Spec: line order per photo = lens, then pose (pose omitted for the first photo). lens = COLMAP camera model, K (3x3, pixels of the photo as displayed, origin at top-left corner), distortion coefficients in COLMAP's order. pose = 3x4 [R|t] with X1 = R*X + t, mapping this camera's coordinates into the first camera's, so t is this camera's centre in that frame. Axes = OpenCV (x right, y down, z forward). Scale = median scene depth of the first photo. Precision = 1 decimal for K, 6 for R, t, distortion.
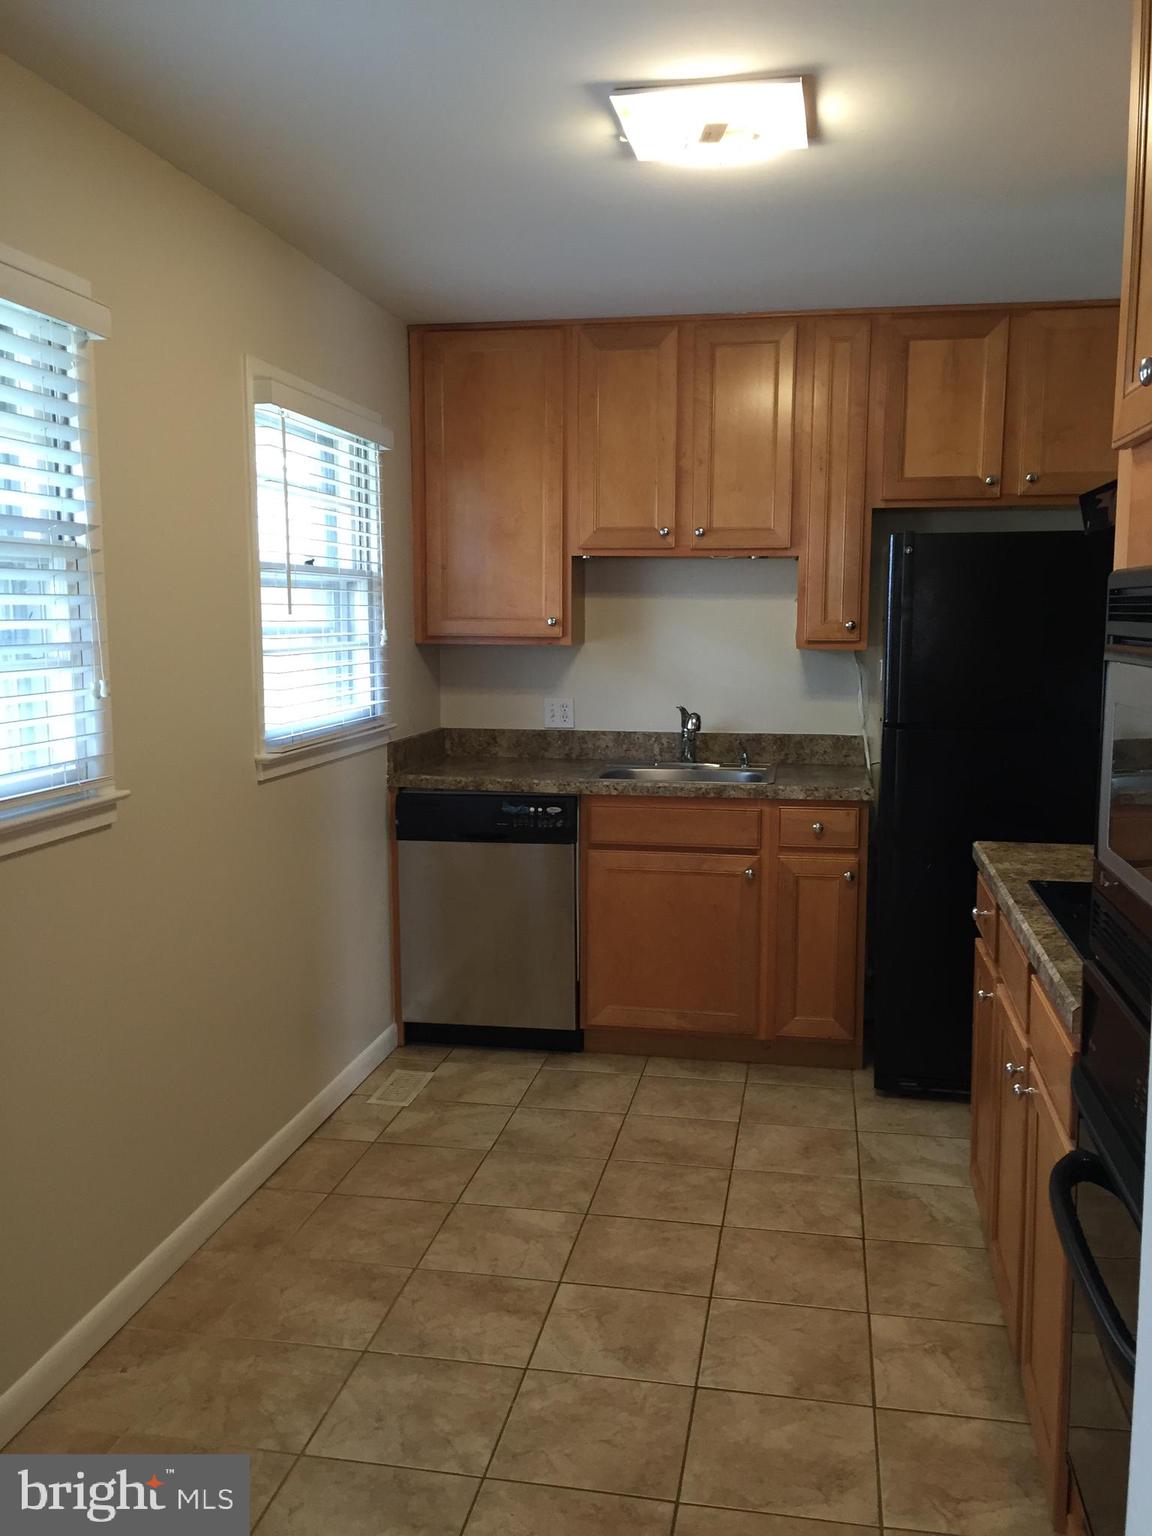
lens RADIAL K [[1313.4, 0, 583.9], [0, 1313.4, 769.3], [0, 0, 1]] dist [0.063234, -0.092063]
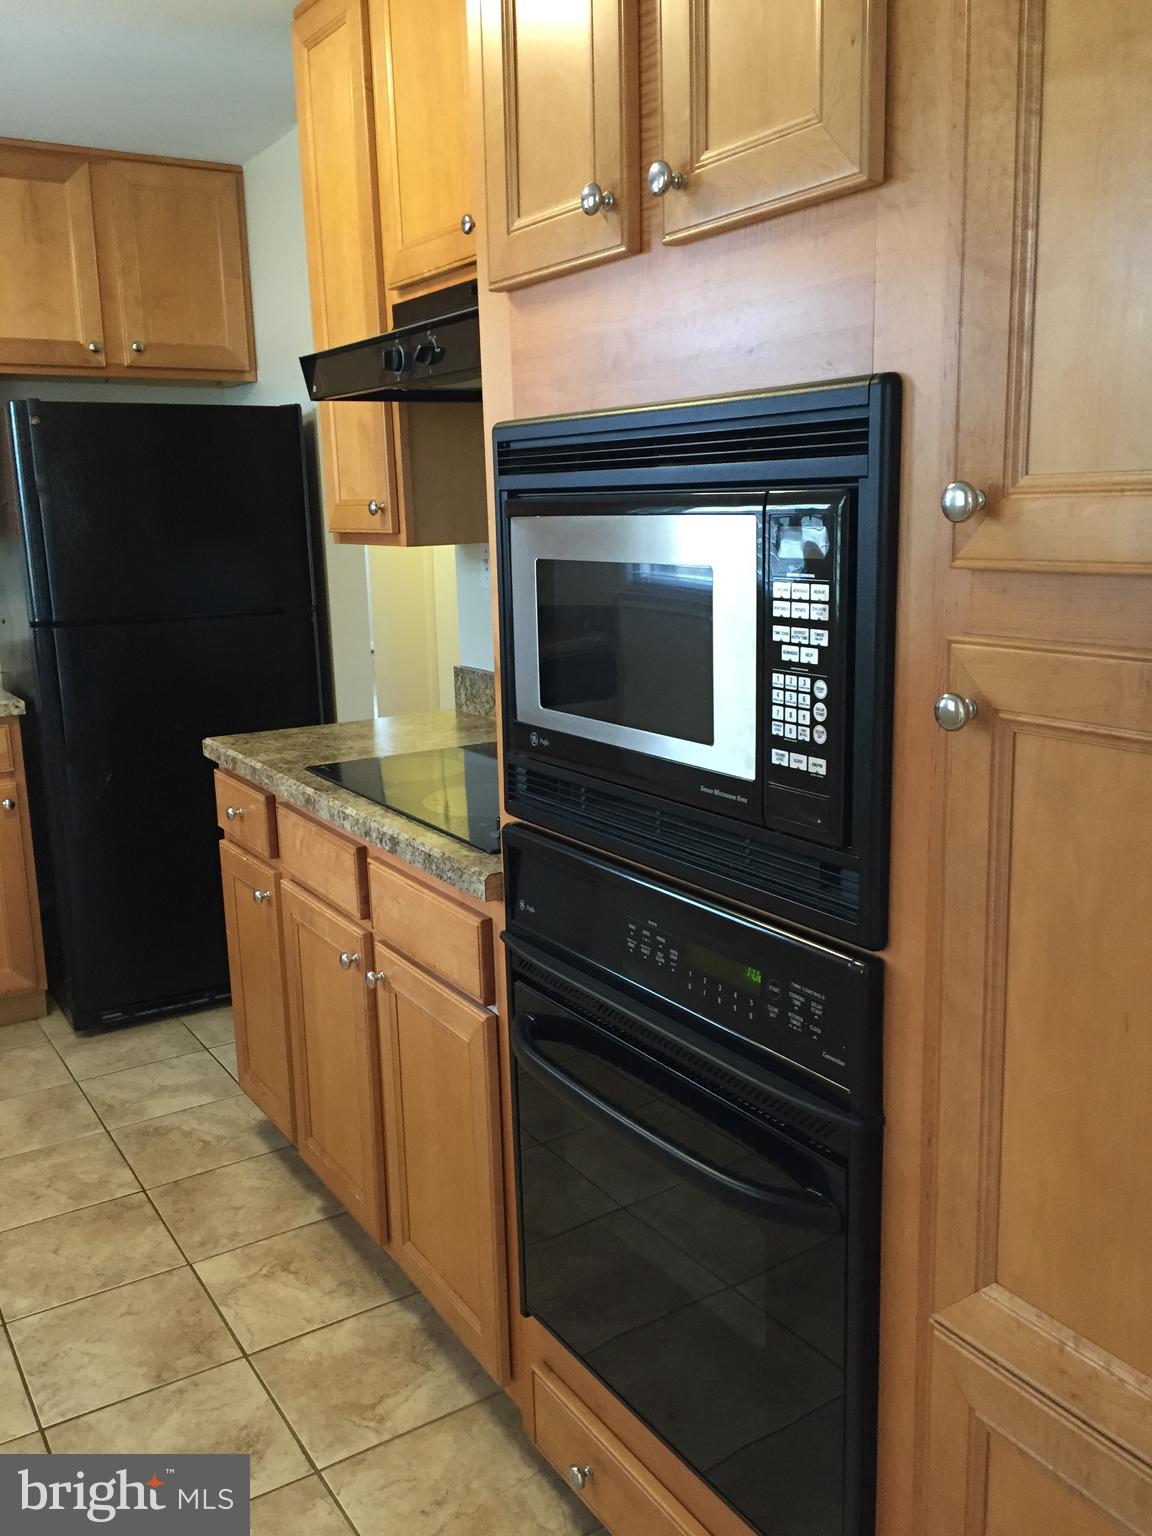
lens RADIAL K [[1313.4, 0, 578.3], [0, 1313.4, 767.4], [0, 0, 1]] dist [0.063234, -0.092063]
pose [[0.734741, -0.154119, 0.660608, -0.117317], [0.105802, 0.987967, 0.112817, -0.001678], [-0.670046, -0.012998, 0.742206, 0.125369]]
